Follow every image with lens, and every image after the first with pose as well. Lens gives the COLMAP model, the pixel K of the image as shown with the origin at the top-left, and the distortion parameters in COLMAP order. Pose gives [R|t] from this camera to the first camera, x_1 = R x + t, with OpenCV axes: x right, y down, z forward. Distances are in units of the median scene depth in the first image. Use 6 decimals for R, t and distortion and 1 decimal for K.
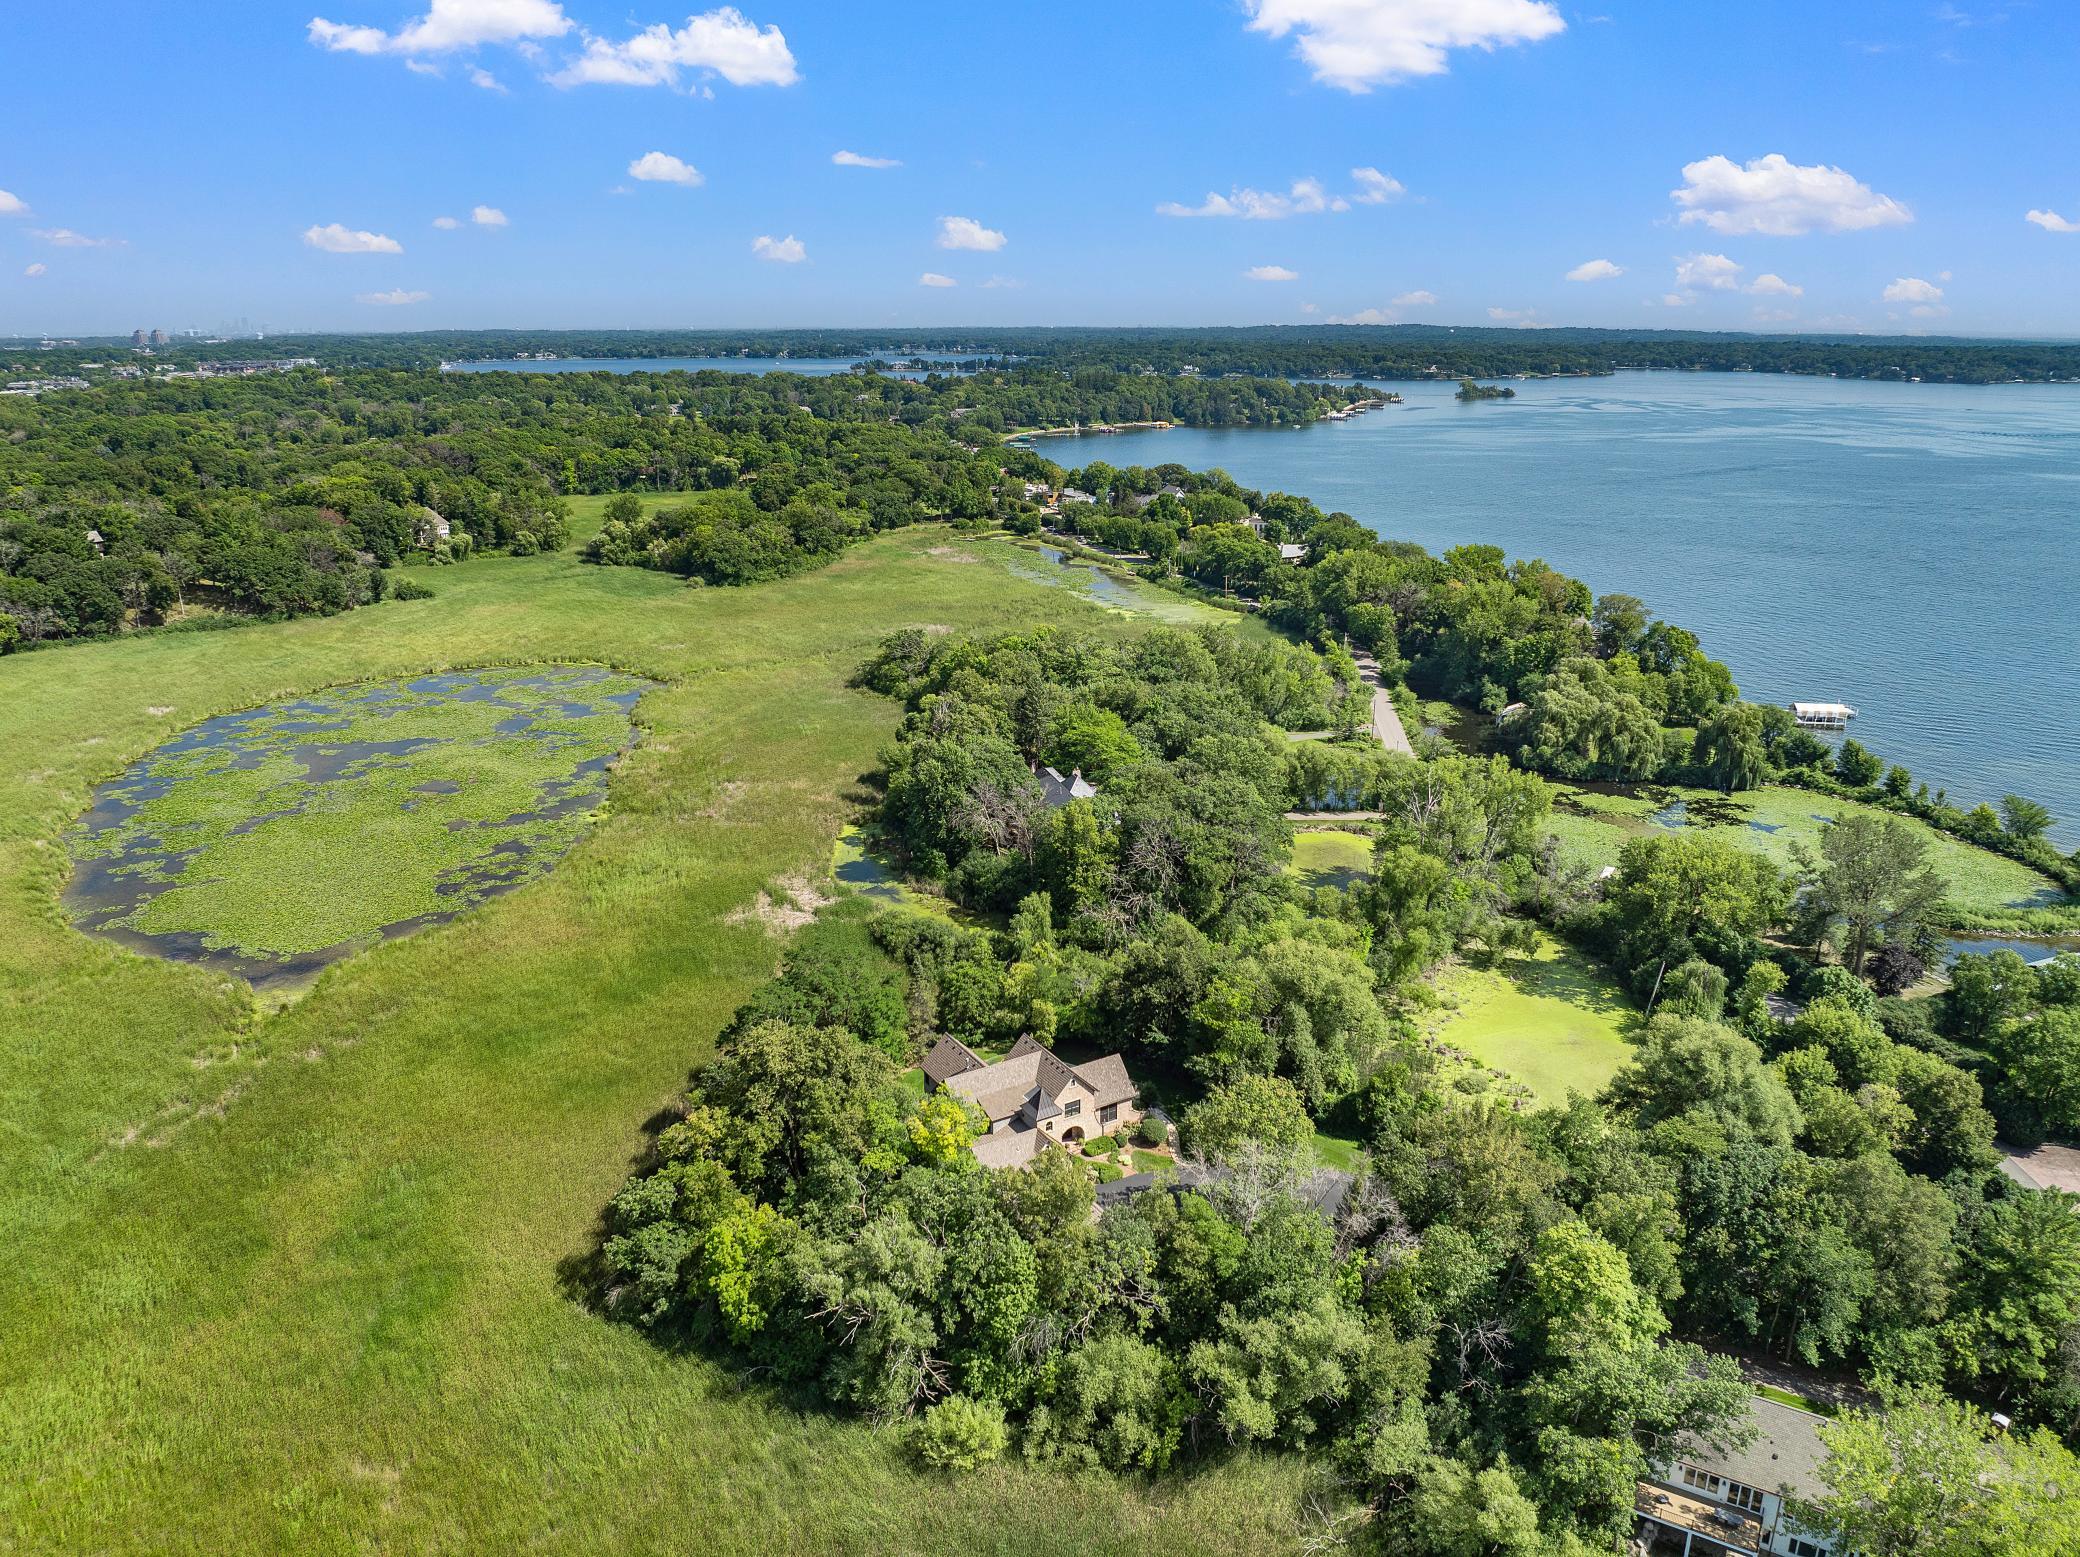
lens RADIAL K [[1446.7, 0, 1040.0], [0, 1446.7, 778.5], [0, 0, 1]] dist [-0.032155, -0.001789]
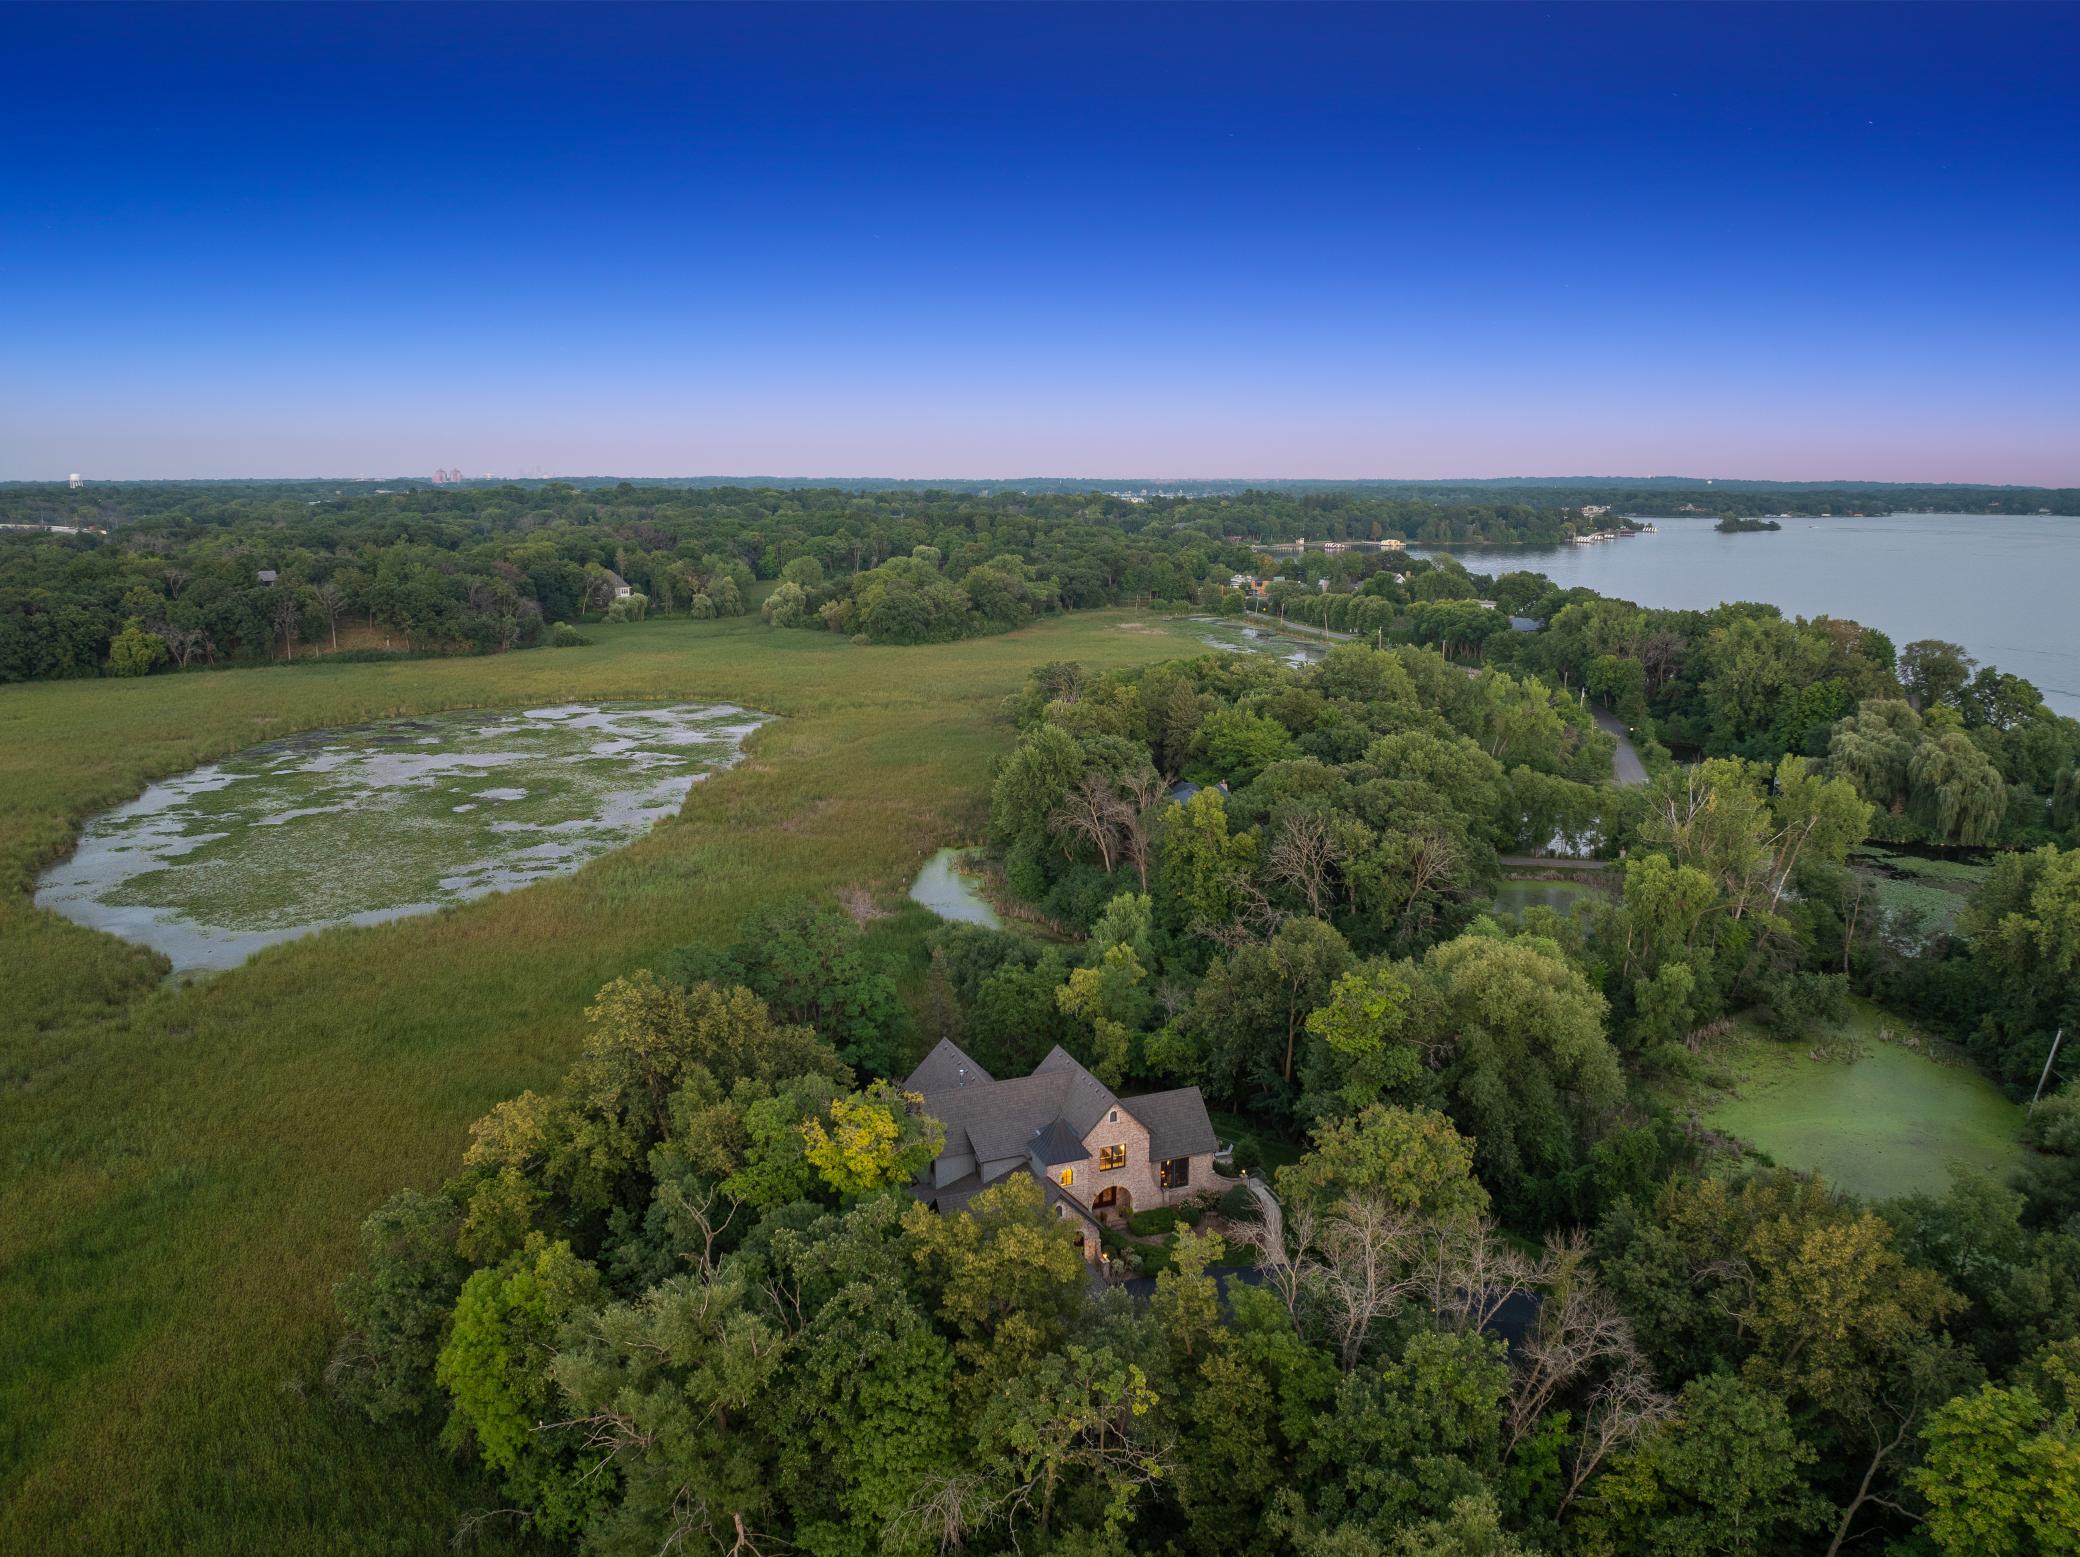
lens RADIAL K [[1446.7, 0, 1040.0], [0, 1446.7, 778.5], [0, 0, 1]] dist [-0.032155, -0.001789]
pose [[0.986866, 0.032961, -0.158143, 0.045725], [-0.048713, 0.994112, -0.096792, 0.064706], [0.154022, 0.103224, 0.982661, 0.178078]]
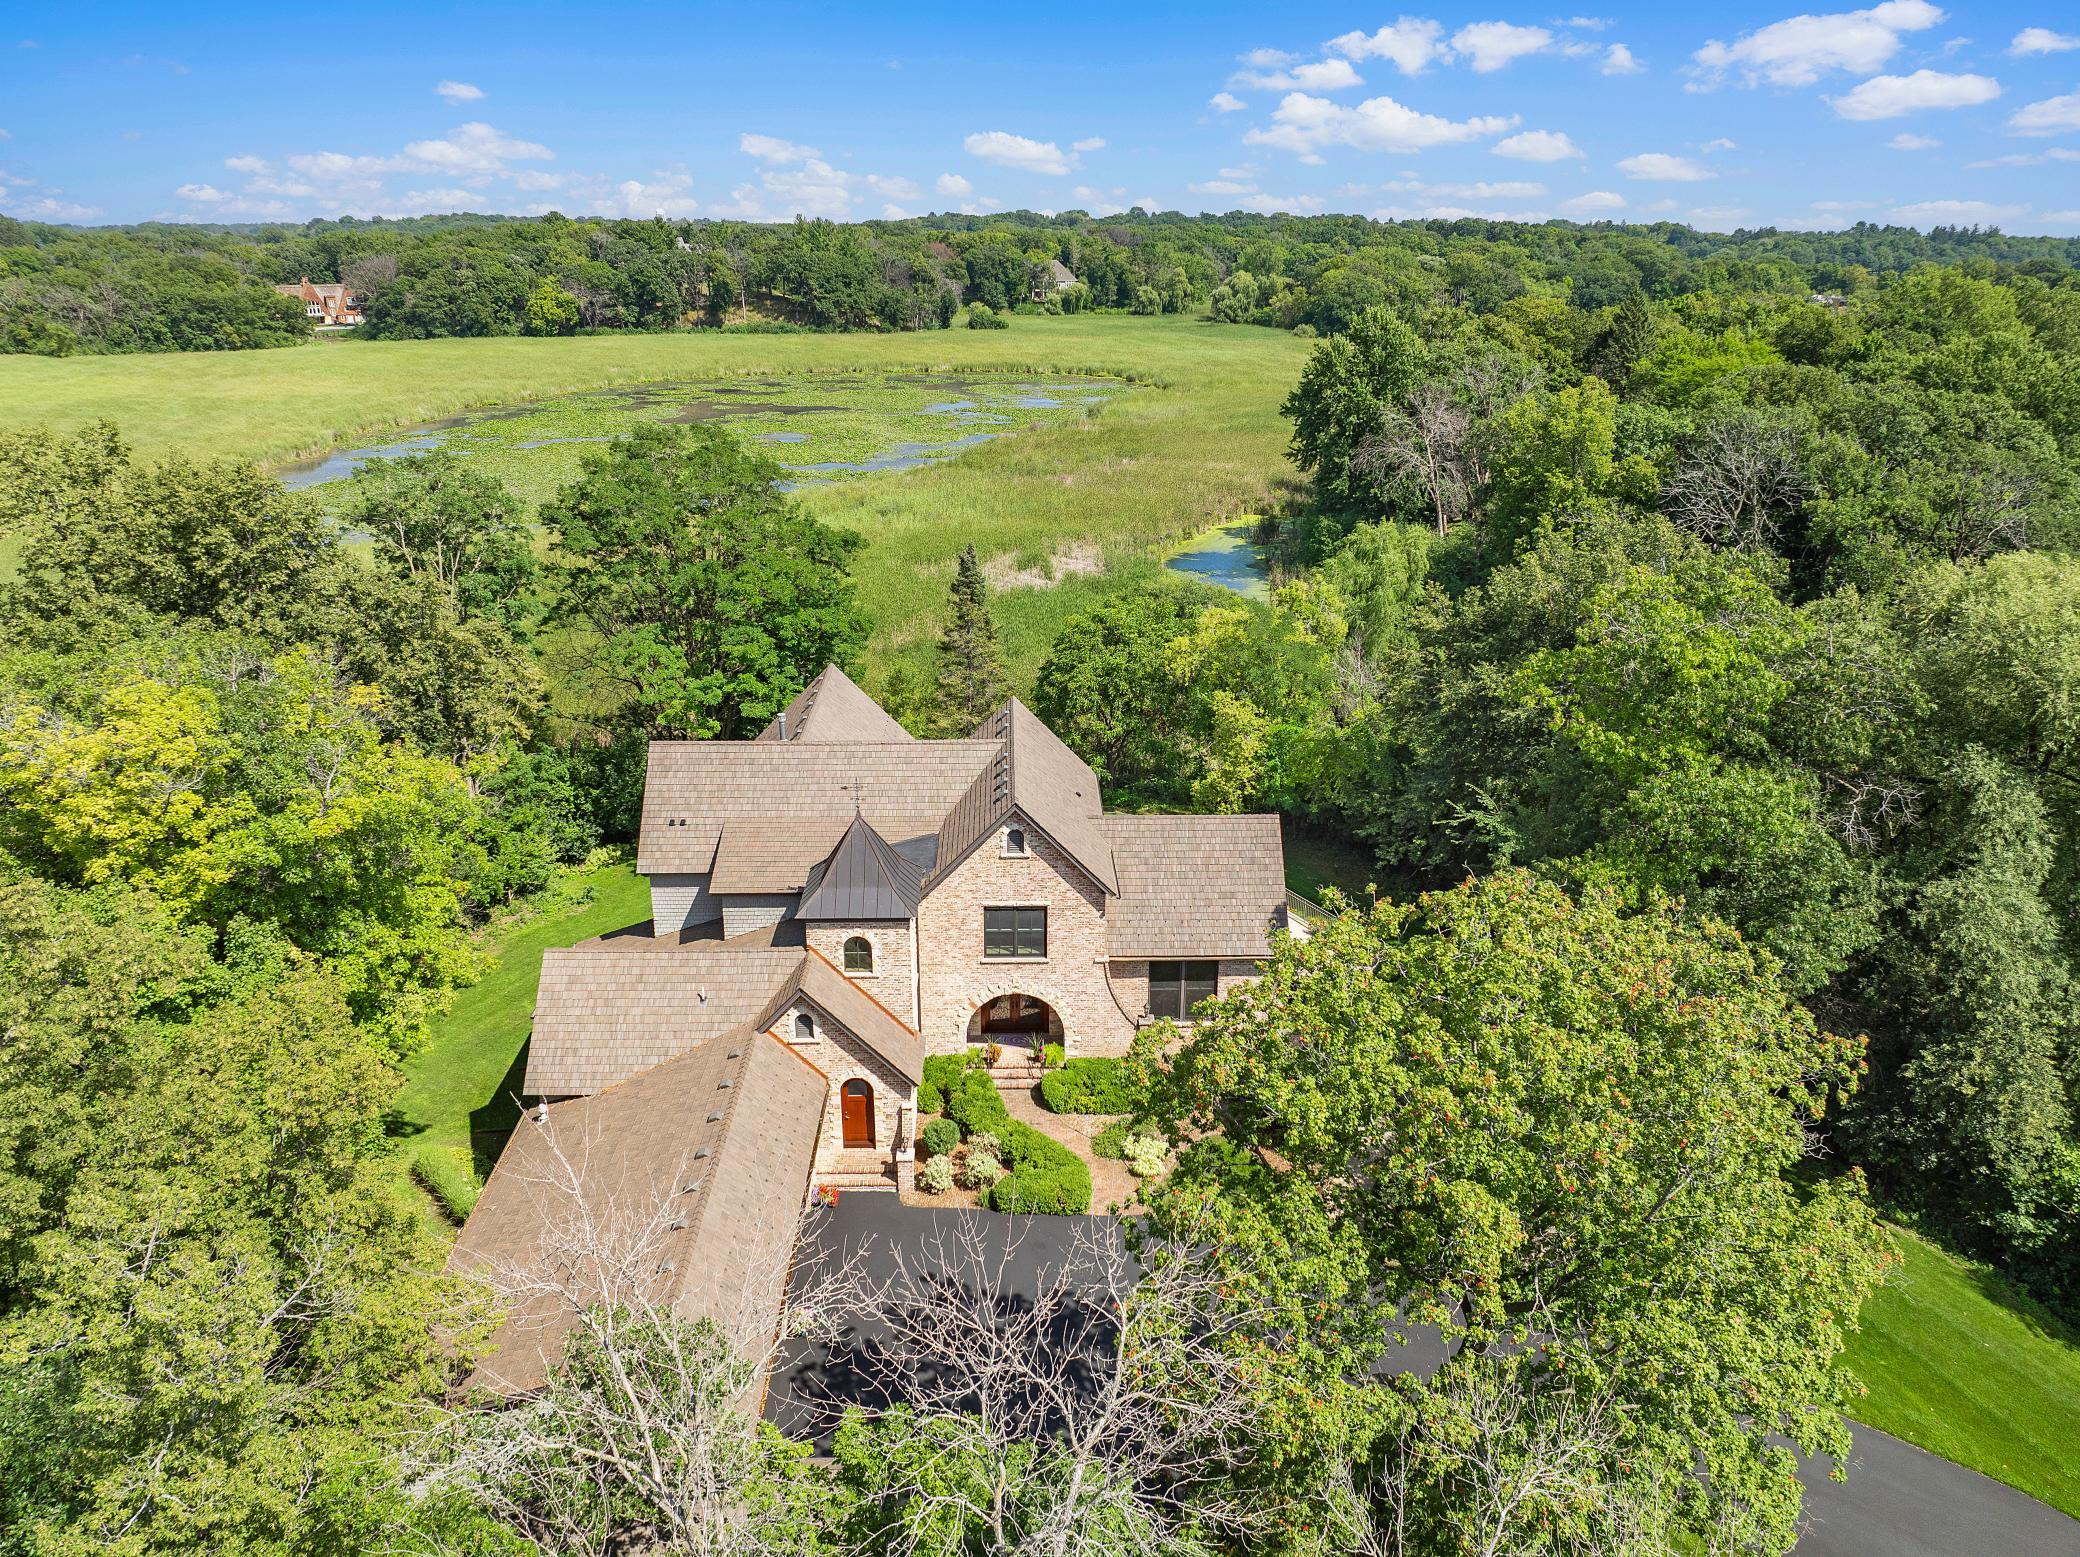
lens RADIAL K [[1435.7, 0, 1040.0], [0, 1435.7, 778.5], [0, 0, 1]] dist [-0.002314, -0.073831]
pose [[0.866811, 0.176195, -0.466471, 0.082376], [-0.147523, 0.984228, 0.097630, 0.088900], [0.476315, -0.015812, 0.879132, 0.393651]]
